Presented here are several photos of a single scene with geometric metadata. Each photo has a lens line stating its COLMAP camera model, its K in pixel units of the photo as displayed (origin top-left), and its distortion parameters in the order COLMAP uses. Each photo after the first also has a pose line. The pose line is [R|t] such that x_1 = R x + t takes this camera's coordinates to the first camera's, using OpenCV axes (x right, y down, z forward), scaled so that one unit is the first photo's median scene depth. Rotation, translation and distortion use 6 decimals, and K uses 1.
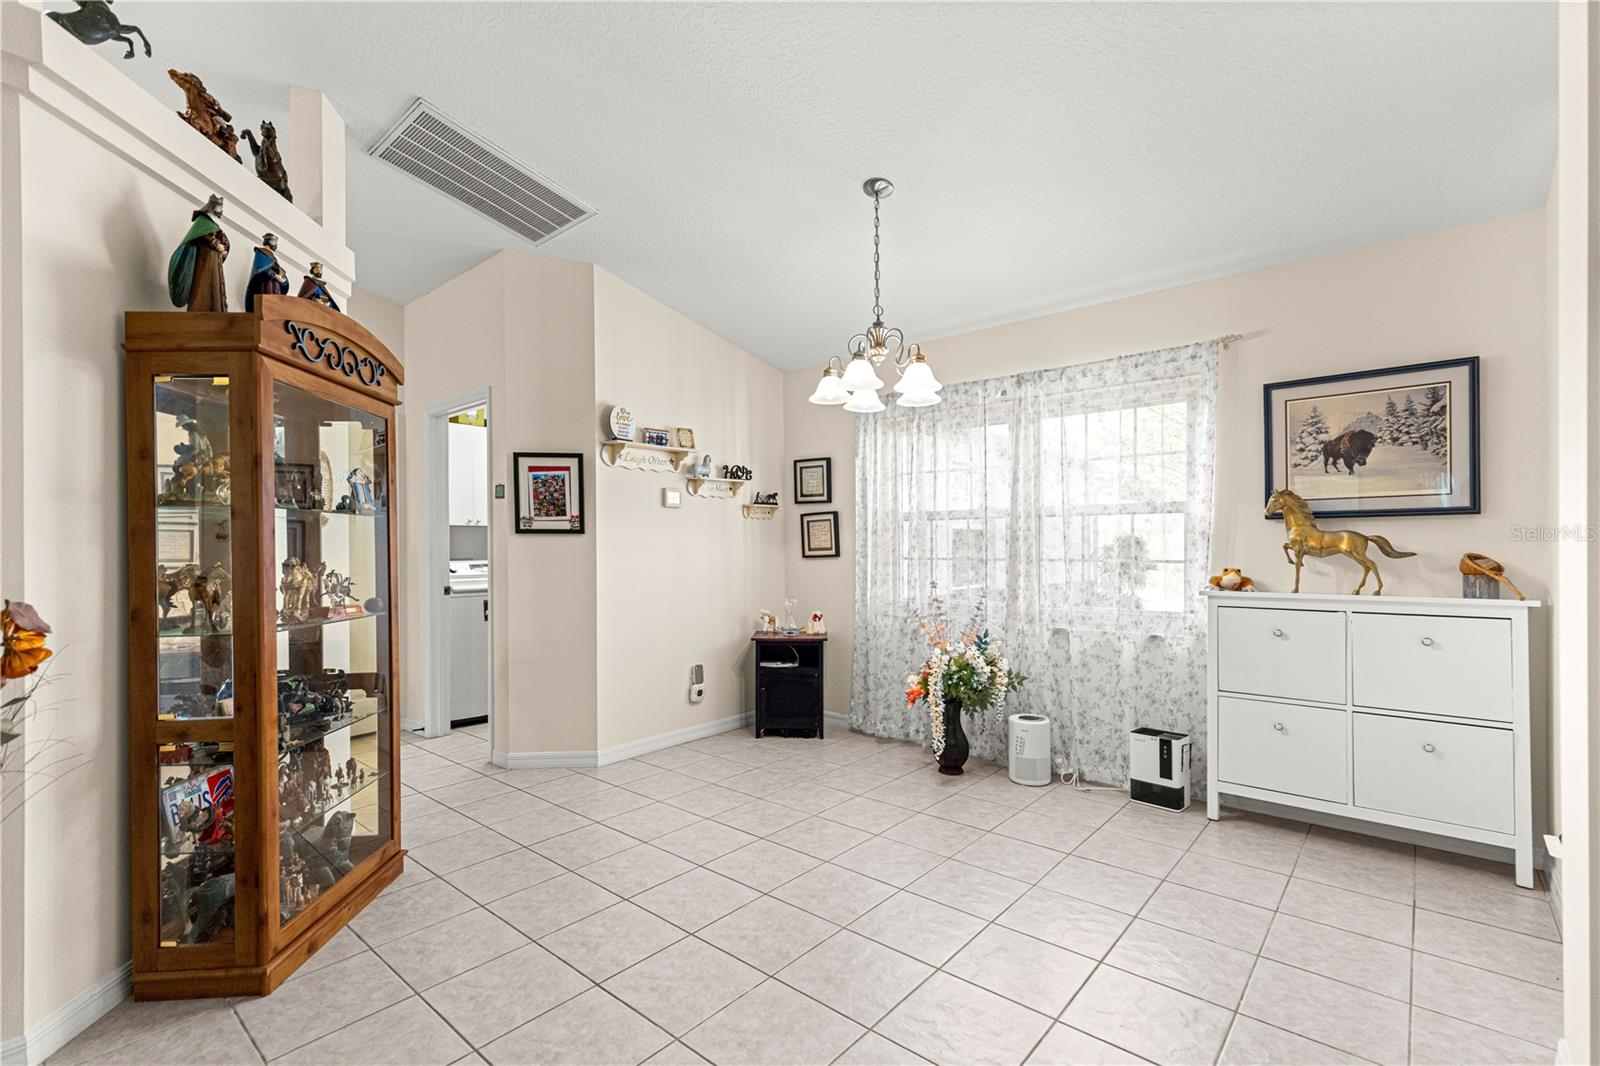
lens RADIAL K [[723.3, 0, 793.9], [0, 723.3, 539.3], [0, 0, 1]] dist [-0.000932, -0.000128]
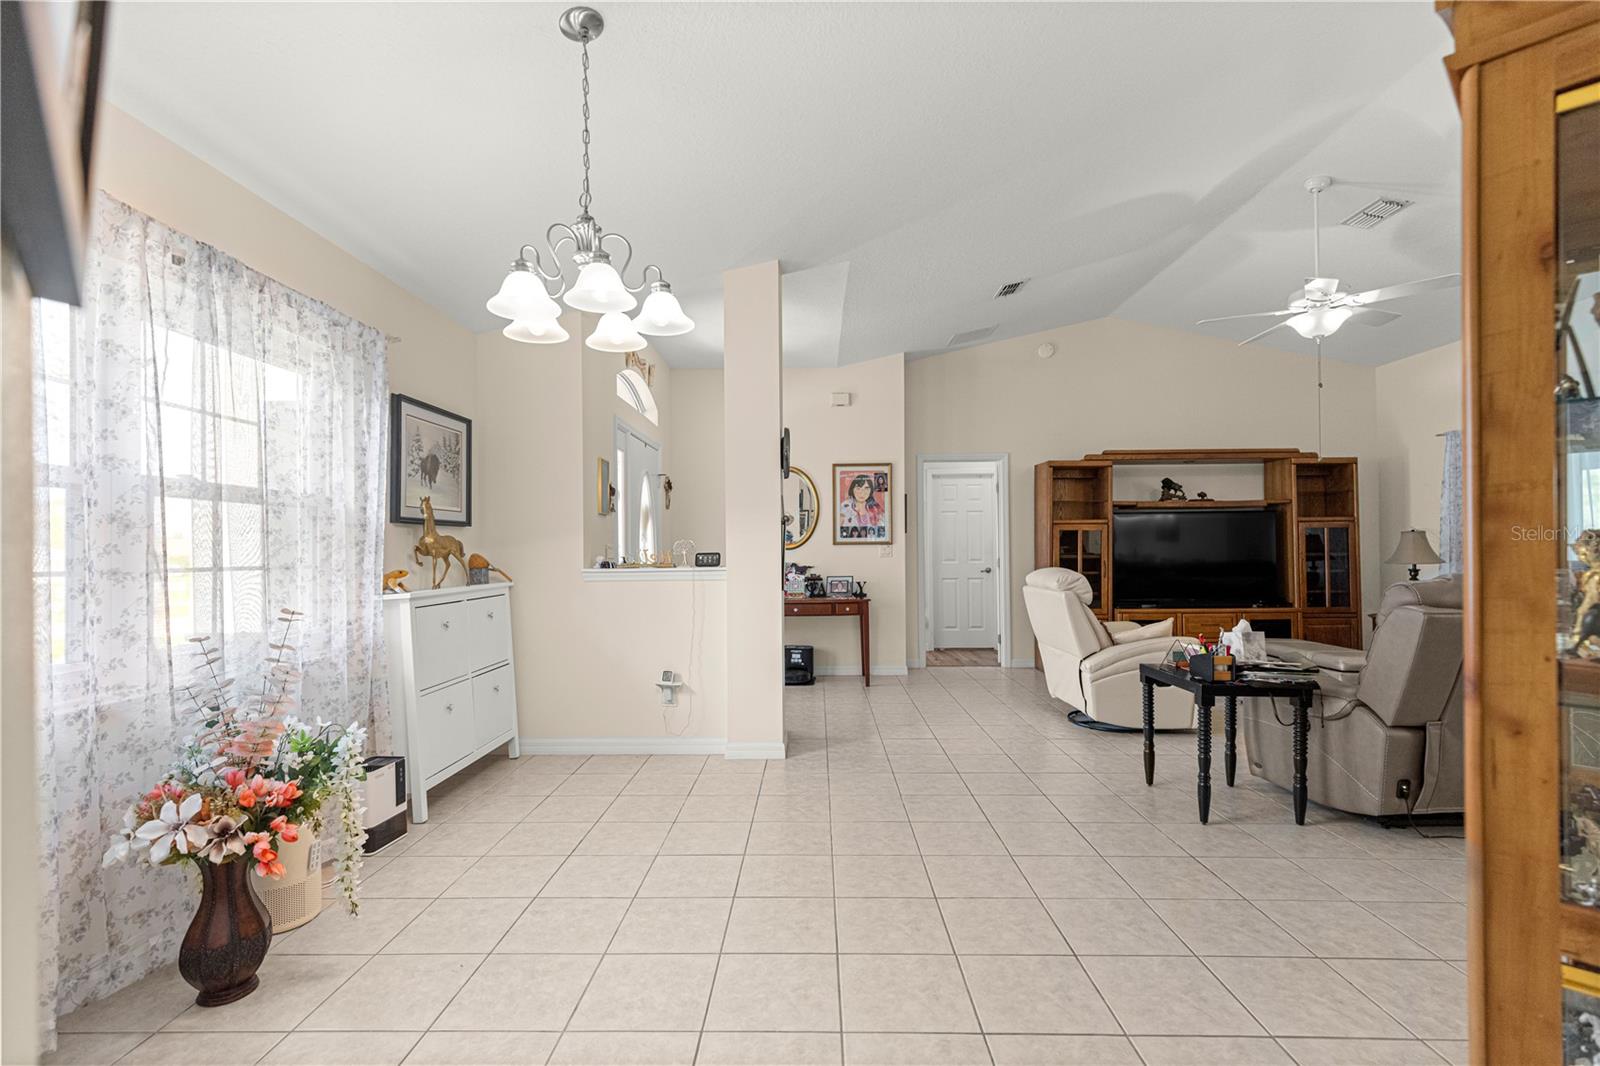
lens RADIAL K [[723.3, 0, 793.9], [0, 723.3, 539.3], [0, 0, 1]] dist [-0.000932, -0.000128]
pose [[-0.637975, 0.024861, 0.769656, -0.537224], [0.007349, 0.999630, -0.026197, 0.029837], [-0.770022, -0.011057, -0.637921, 1.285551]]
